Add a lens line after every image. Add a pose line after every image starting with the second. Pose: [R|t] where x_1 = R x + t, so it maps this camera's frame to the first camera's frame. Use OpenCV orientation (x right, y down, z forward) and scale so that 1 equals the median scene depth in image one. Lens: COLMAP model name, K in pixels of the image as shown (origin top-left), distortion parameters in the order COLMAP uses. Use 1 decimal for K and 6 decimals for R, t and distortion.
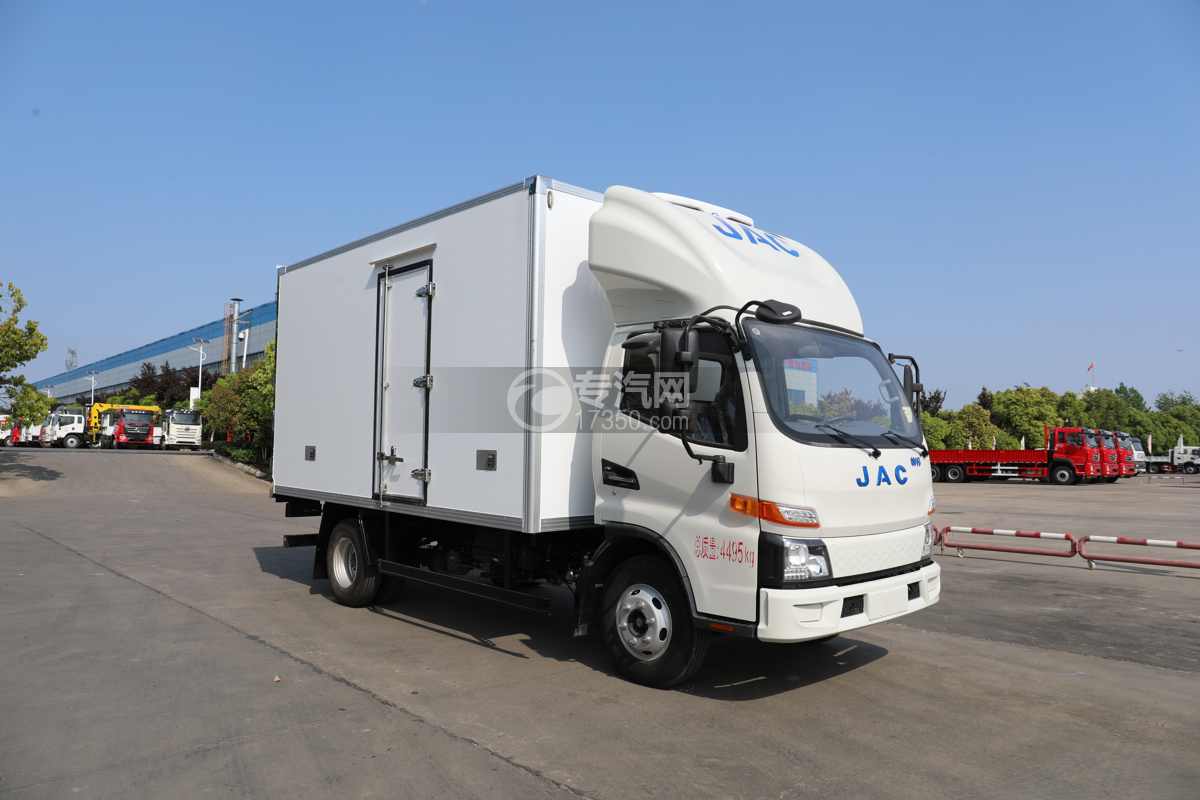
lens RADIAL K [[884.7, 0, 600.0], [0, 884.7, 400.0], [0, 0, 1]] dist [-0.240913, 0.001190]
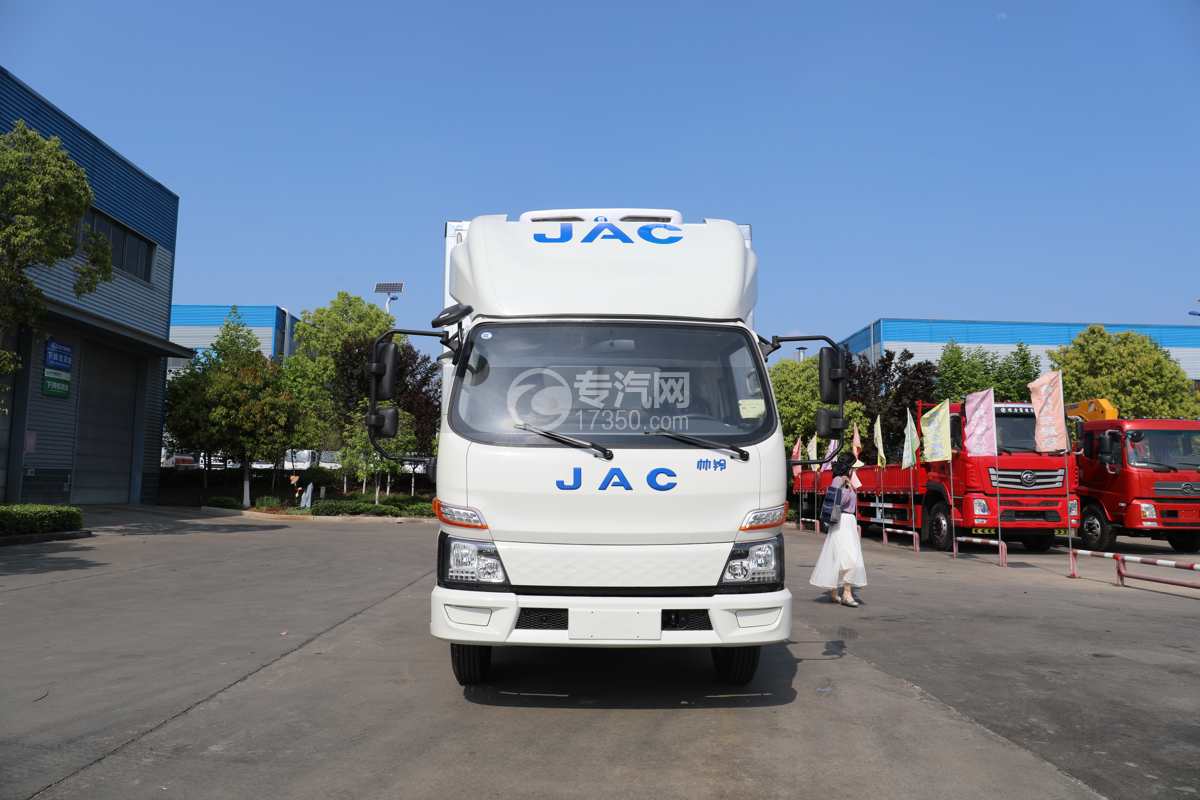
lens RADIAL K [[884.7, 0, 600.0], [0, 884.7, 400.0], [0, 0, 1]] dist [-0.240913, 0.001190]
pose [[0.761537, -0.070087, -0.644321, 0.918848], [0.043059, 0.997411, -0.057602, 0.059531], [0.646690, 0.016122, 0.762583, 0.305722]]
